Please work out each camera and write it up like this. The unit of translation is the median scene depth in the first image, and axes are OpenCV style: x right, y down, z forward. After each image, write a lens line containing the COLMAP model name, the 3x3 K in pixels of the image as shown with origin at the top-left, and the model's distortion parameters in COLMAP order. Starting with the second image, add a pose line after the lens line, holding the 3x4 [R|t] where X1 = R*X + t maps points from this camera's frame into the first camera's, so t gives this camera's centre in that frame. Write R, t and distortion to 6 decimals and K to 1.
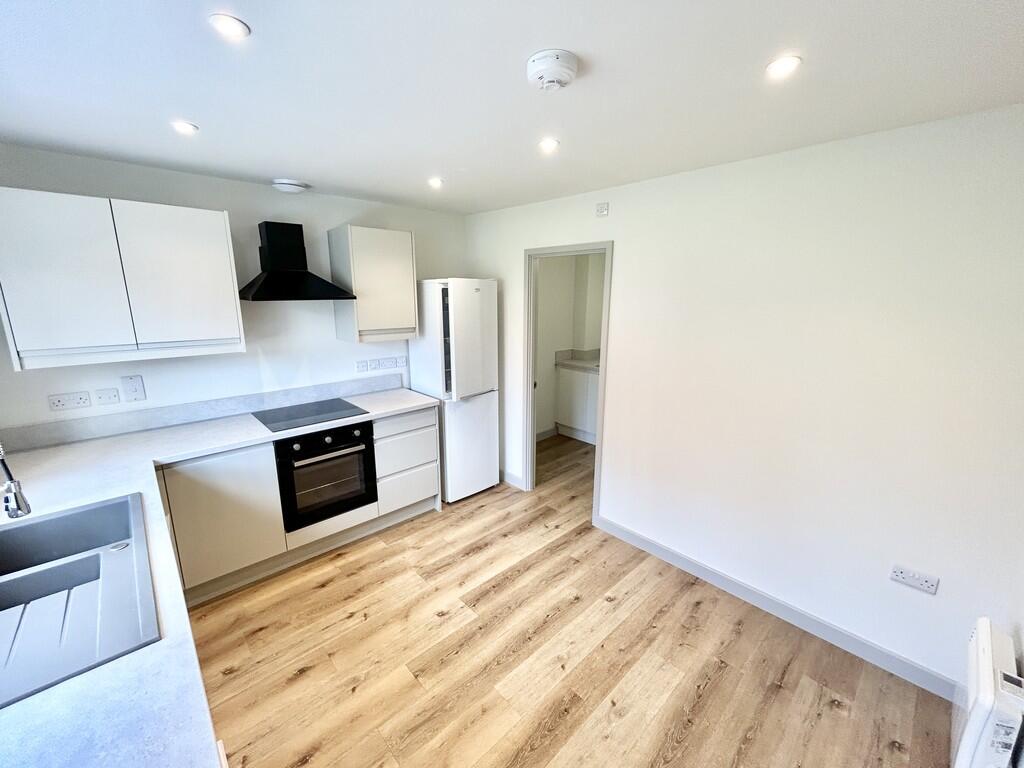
lens RADIAL K [[414.0, 0, 509.5], [0, 414.0, 381.5], [0, 0, 1]] dist [-0.002634, 0.001364]
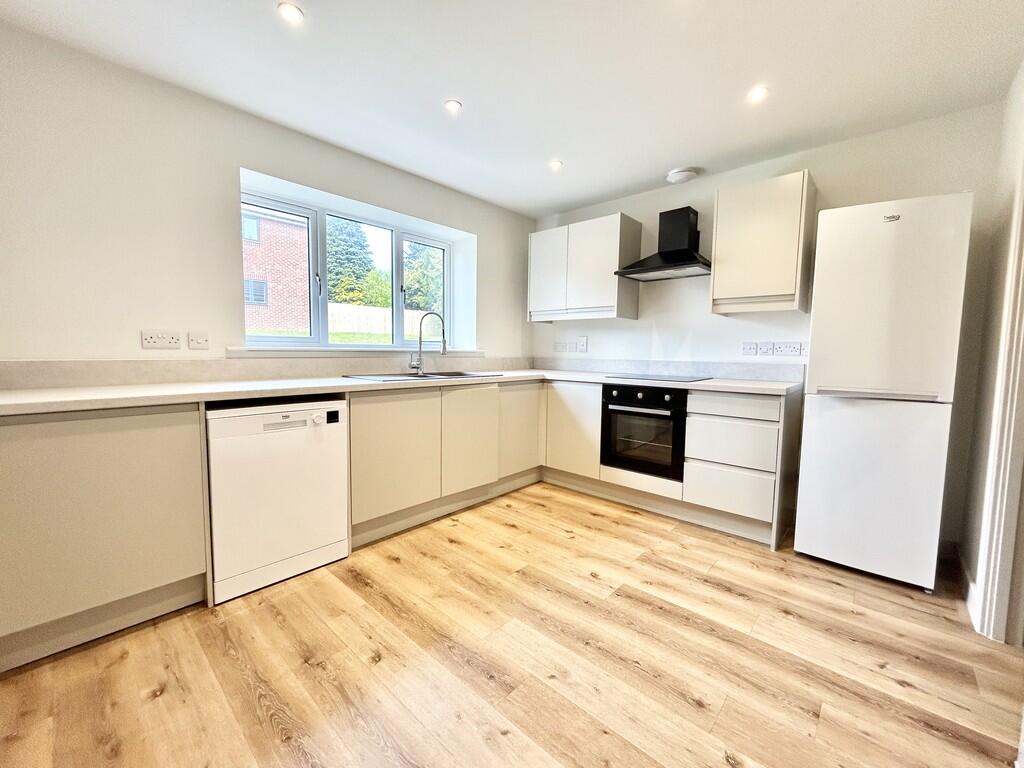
lens RADIAL K [[414.0, 0, 510.0], [0, 414.0, 383.2], [0, 0, 1]] dist [-0.002634, 0.001364]
pose [[0.078425, 0.076764, -0.993960, 0.603862], [-0.223238, 0.973064, 0.057536, 0.122338], [0.971604, 0.217377, 0.093450, 0.560605]]
